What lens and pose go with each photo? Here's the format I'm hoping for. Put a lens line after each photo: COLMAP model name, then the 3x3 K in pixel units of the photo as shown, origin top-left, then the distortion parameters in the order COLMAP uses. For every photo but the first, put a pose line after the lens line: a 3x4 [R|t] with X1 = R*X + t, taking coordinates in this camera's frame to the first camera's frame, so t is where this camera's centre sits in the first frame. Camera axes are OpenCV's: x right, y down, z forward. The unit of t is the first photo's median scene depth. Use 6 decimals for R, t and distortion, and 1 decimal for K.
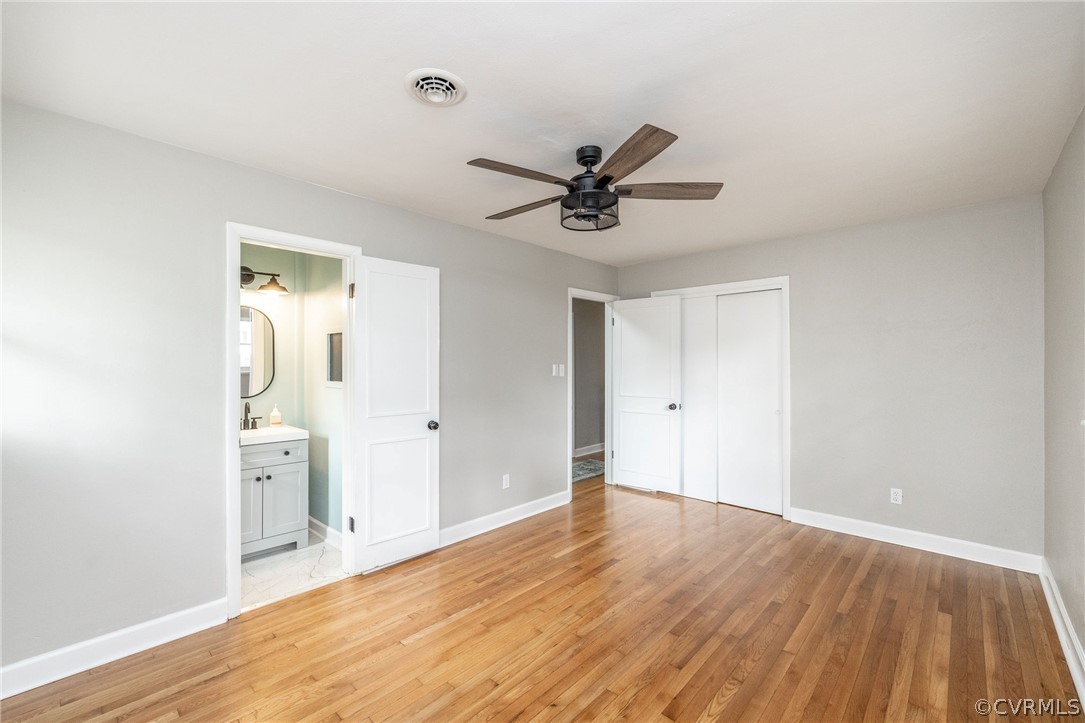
lens RADIAL K [[459.8, 0, 536.7], [0, 459.8, 369.6], [0, 0, 1]] dist [-0.002469, -0.000469]
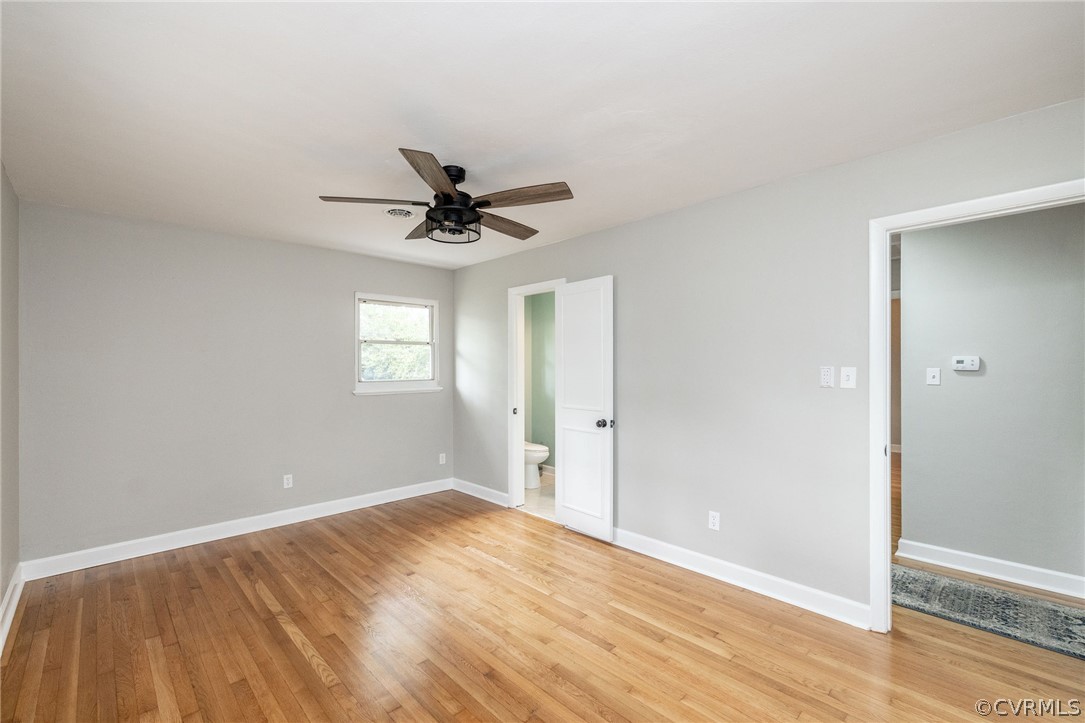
lens RADIAL K [[459.8, 0, 537.8], [0, 459.8, 366.6], [0, 0, 1]] dist [-0.002469, -0.000469]
pose [[-0.053192, -0.000435, -0.998584, 0.775958], [-0.009801, 0.999952, 0.000087, -0.008837], [0.998536, 0.009791, -0.053194, 0.821801]]
